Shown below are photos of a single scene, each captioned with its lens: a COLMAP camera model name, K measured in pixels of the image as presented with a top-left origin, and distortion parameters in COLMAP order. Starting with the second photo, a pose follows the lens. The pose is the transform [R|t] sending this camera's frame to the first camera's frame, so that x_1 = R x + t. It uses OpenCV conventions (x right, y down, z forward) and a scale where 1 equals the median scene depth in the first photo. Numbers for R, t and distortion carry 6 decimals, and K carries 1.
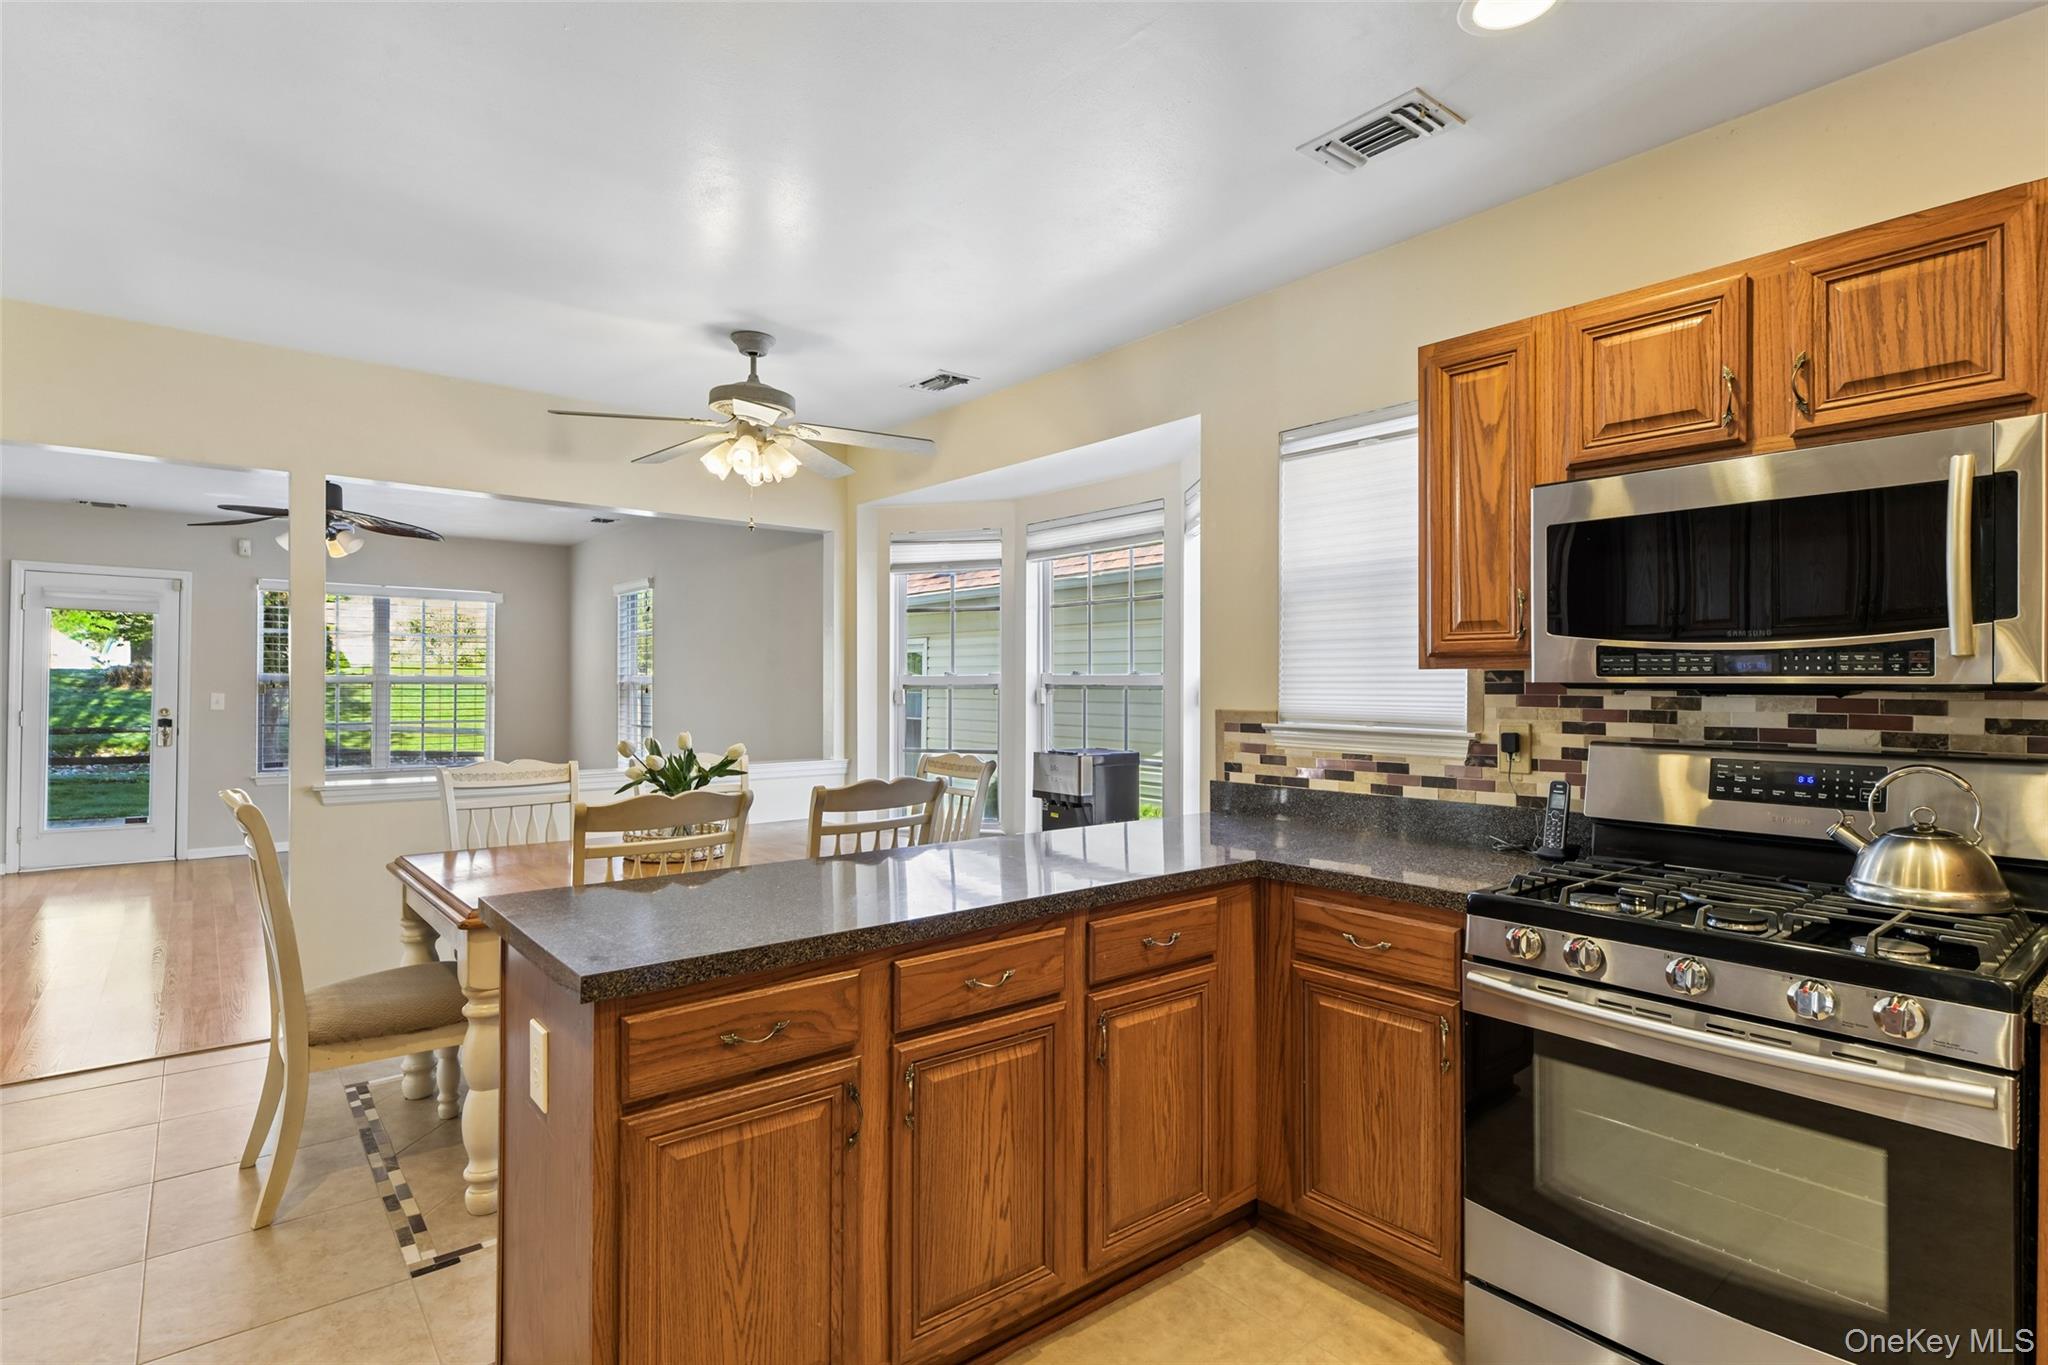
lens RADIAL K [[1003.3, 0, 1025.4], [0, 1003.3, 681.2], [0, 0, 1]] dist [0.010388, -0.003069]
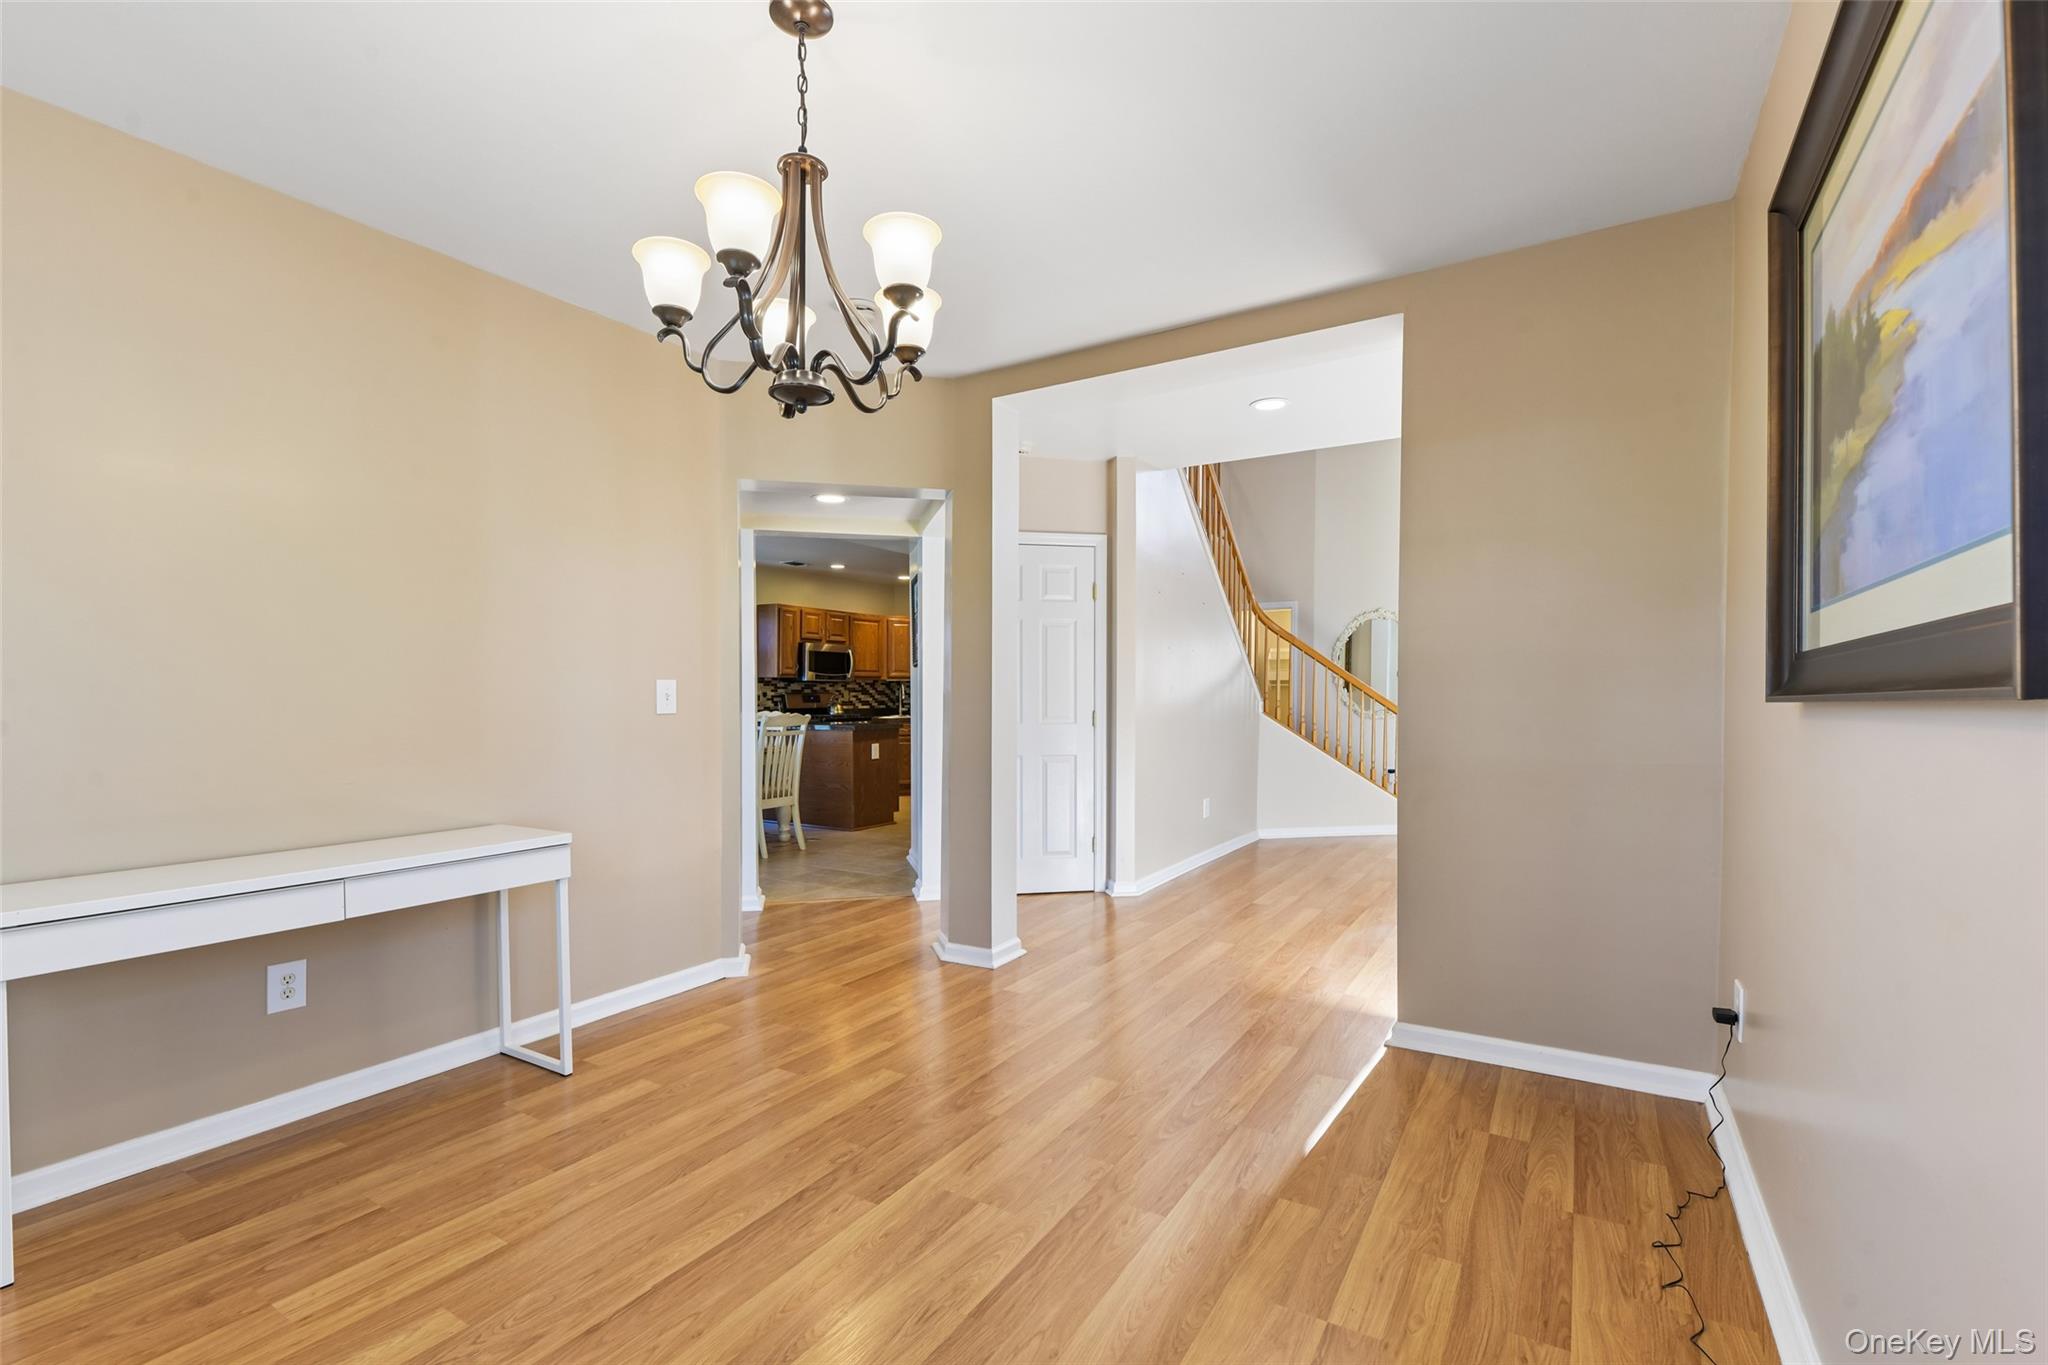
lens RADIAL K [[915.1, 0, 1002.0], [0, 915.1, 701.7], [0, 0, 1]] dist [0.005552, -0.002353]
pose [[-0.307610, -0.010512, 0.951454, -2.832456], [-0.002166, 0.999944, 0.010347, 0.039420], [-0.951510, 0.001122, -0.307616, 0.990800]]
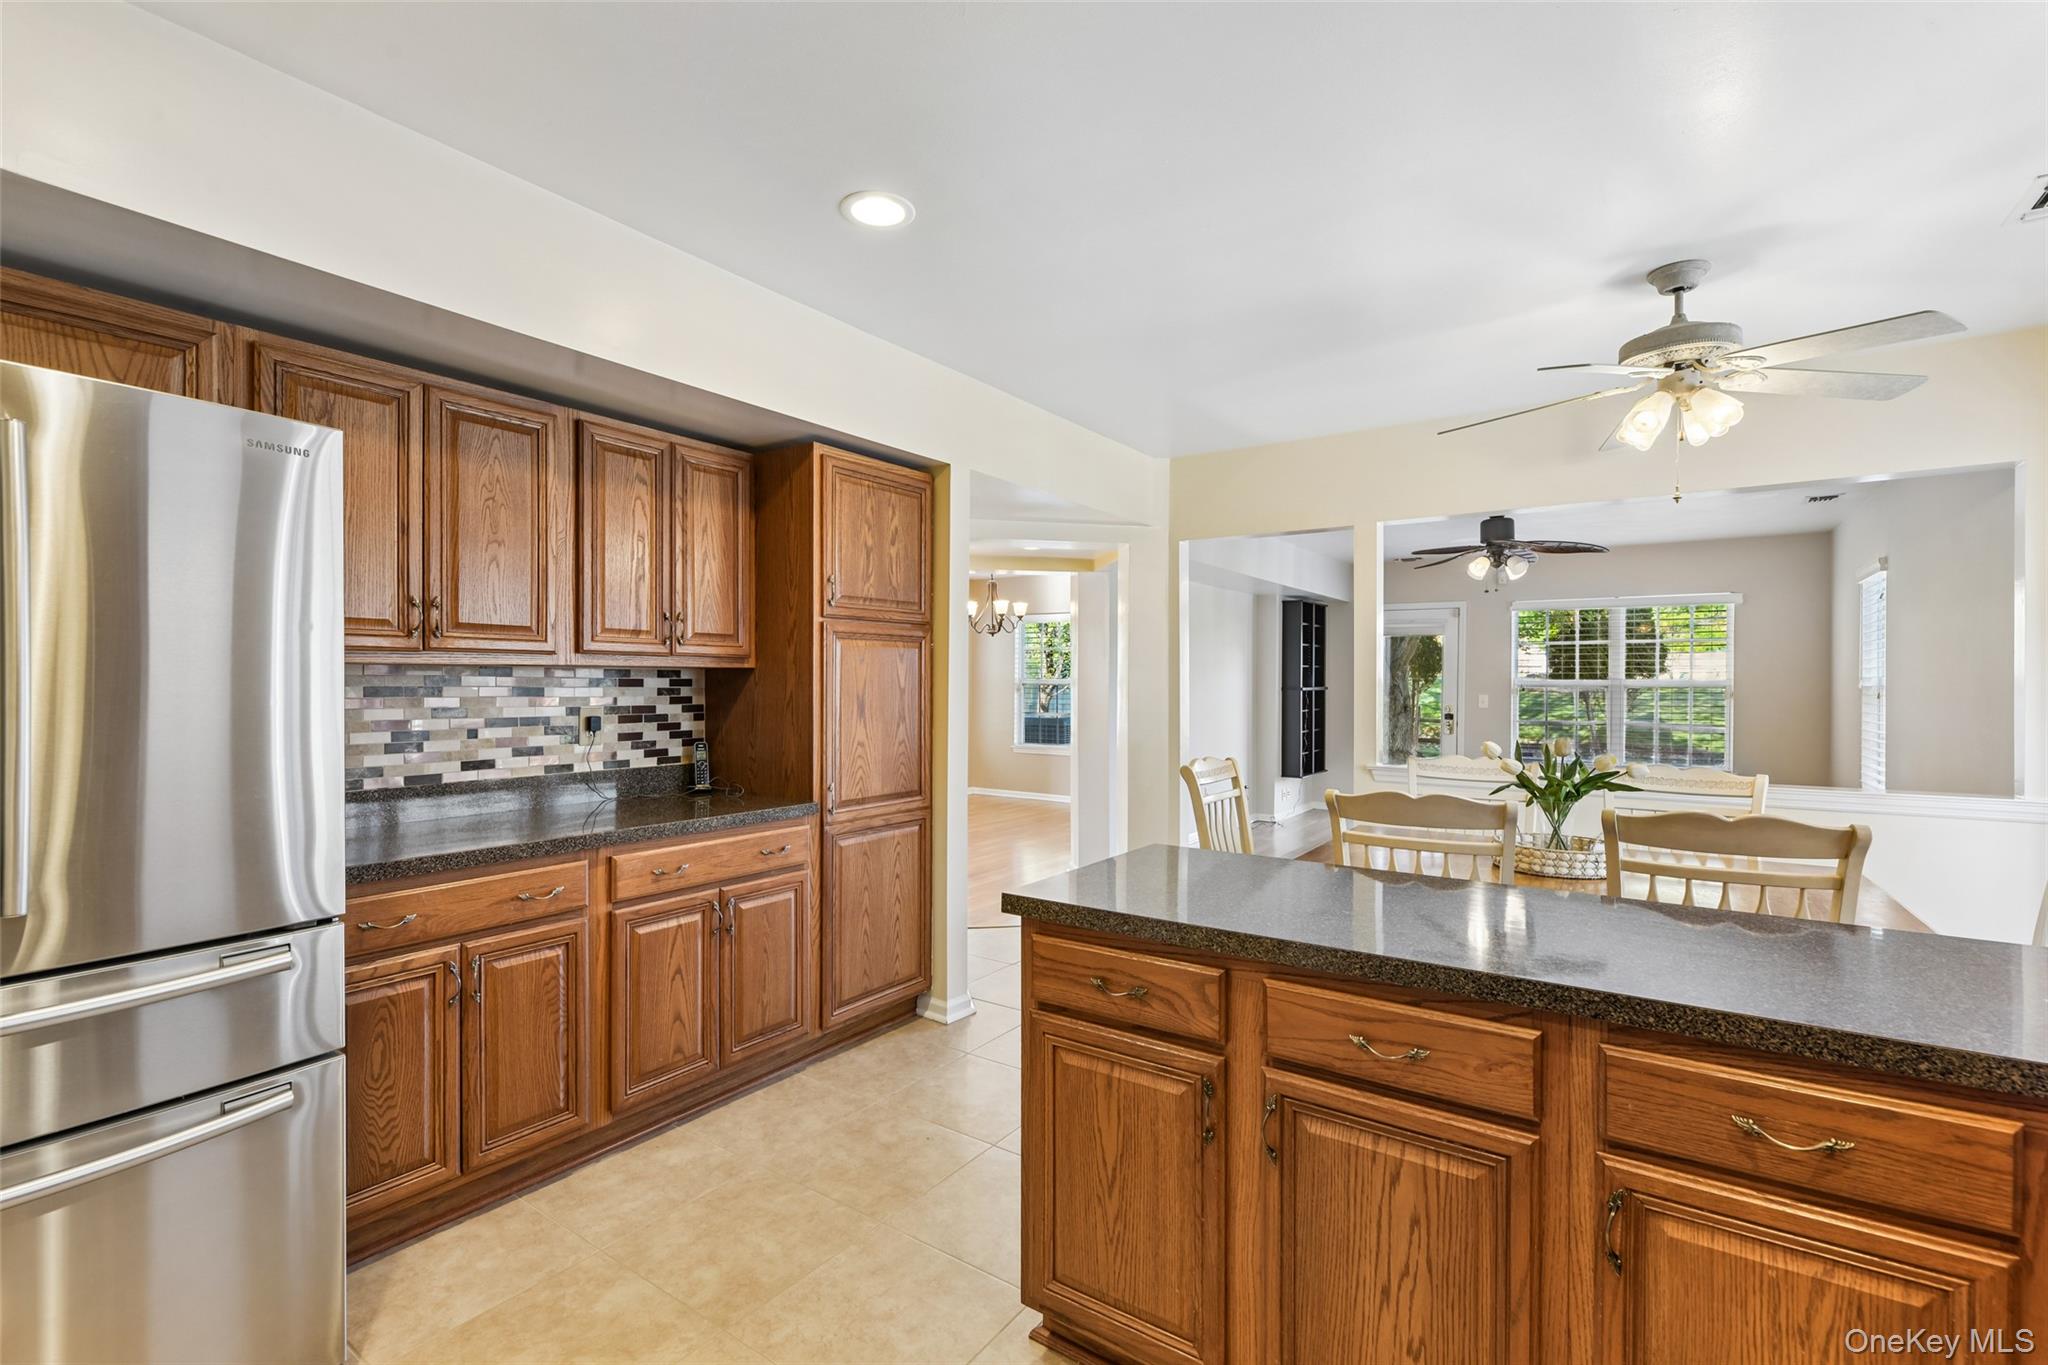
lens RADIAL K [[915.1, 0, 1016.4], [0, 915.1, 682.7], [0, 0, 1]] dist [0.005552, -0.002353]
pose [[0.272317, -0.003091, -0.962203, 0.350022], [-0.001489, 0.999992, -0.003634, 0.003636], [0.962207, 0.002423, 0.272310, 0.300296]]
